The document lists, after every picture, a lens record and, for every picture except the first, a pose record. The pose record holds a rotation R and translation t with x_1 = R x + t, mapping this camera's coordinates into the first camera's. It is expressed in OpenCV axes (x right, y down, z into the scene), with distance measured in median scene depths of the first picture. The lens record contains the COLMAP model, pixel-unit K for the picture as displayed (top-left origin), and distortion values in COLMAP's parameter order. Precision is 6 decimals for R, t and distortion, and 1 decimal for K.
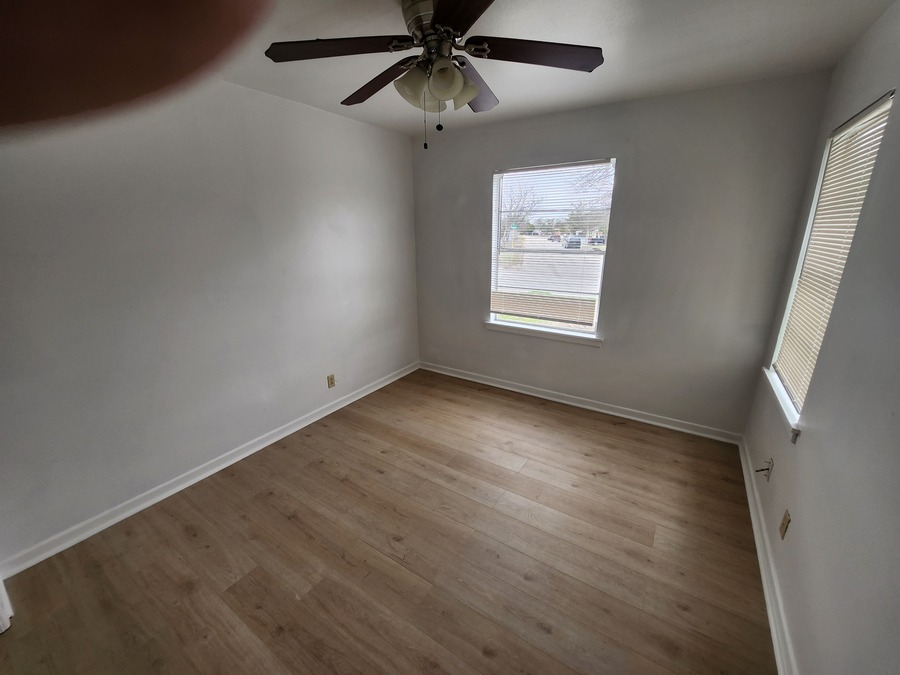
lens RADIAL K [[365.5, 0, 451.4], [0, 365.5, 343.8], [0, 0, 1]] dist [-0.011207, 0.000065]
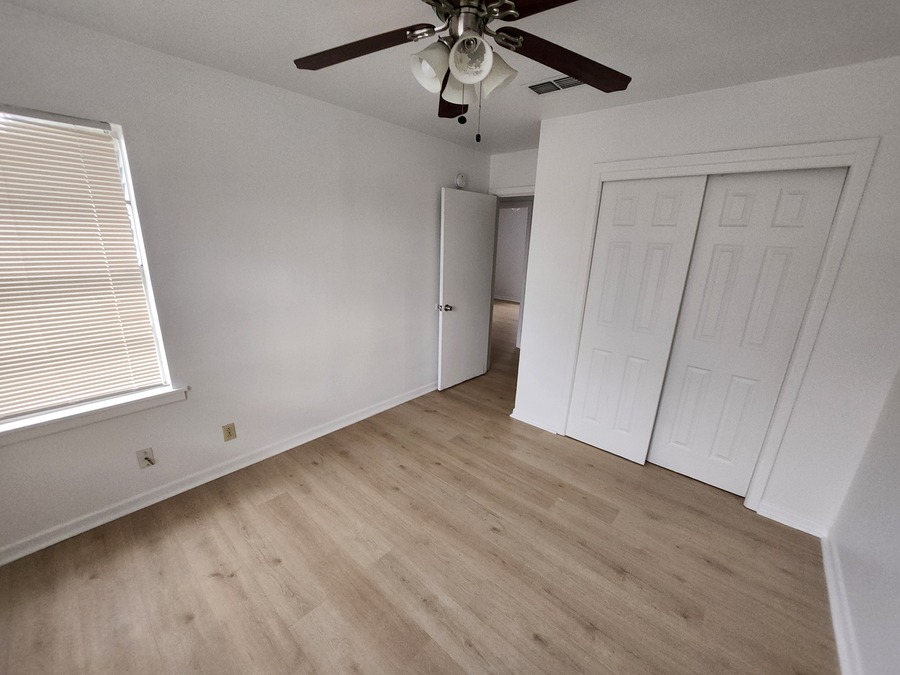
lens RADIAL K [[365.5, 0, 451.4], [0, 365.5, 343.8], [0, 0, 1]] dist [-0.011207, 0.000065]
pose [[-0.989883, -0.058173, 0.129412, -0.125271], [0.023088, 0.833886, 0.551454, -0.501595], [-0.139995, 0.548863, -0.824106, 1.584082]]
